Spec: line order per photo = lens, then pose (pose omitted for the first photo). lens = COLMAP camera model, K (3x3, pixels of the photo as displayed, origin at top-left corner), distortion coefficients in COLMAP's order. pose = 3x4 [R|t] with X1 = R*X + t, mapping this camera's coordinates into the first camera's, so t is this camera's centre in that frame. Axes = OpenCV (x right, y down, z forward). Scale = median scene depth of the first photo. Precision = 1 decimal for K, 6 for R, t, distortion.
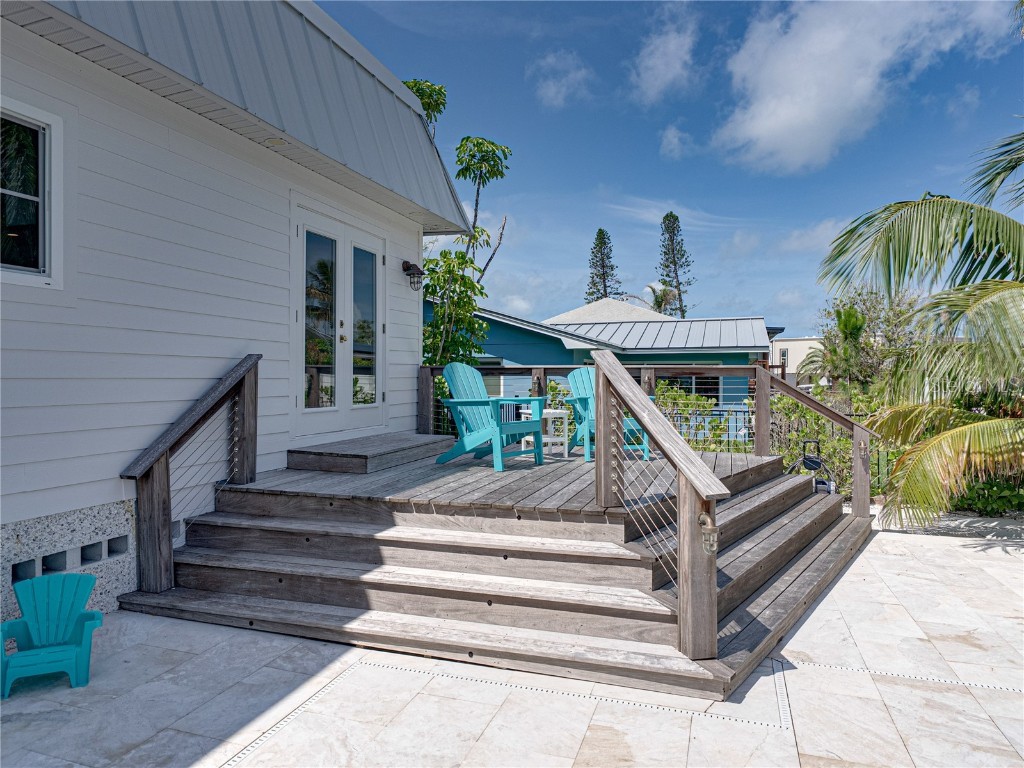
lens RADIAL K [[703.1, 0, 512.0], [0, 703.1, 384.0], [0, 0, 1]] dist [0.004071, 0.002204]
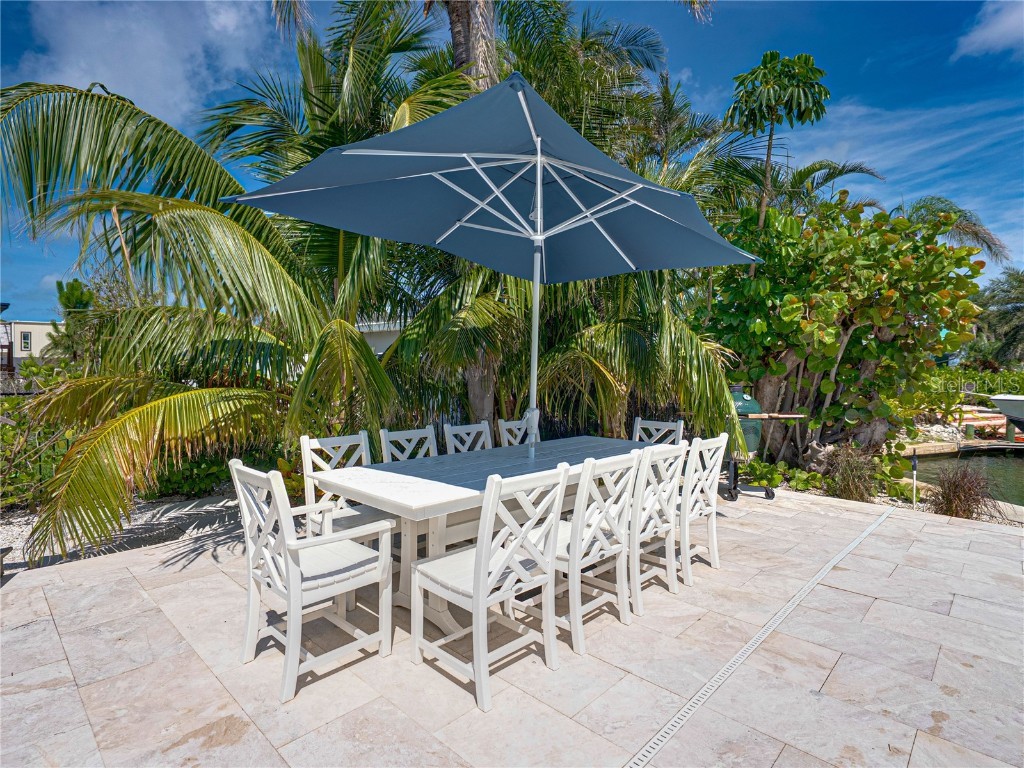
lens RADIAL K [[493.6, 0, 512.0], [0, 493.6, 384.0], [0, 0, 1]] dist [0.001523, 0.000310]
pose [[0.446197, -0.034284, 0.894278, 0.317005], [0.006032, 0.999358, 0.035303, 0.022948], [-0.894914, -0.010358, 0.446118, 0.382386]]
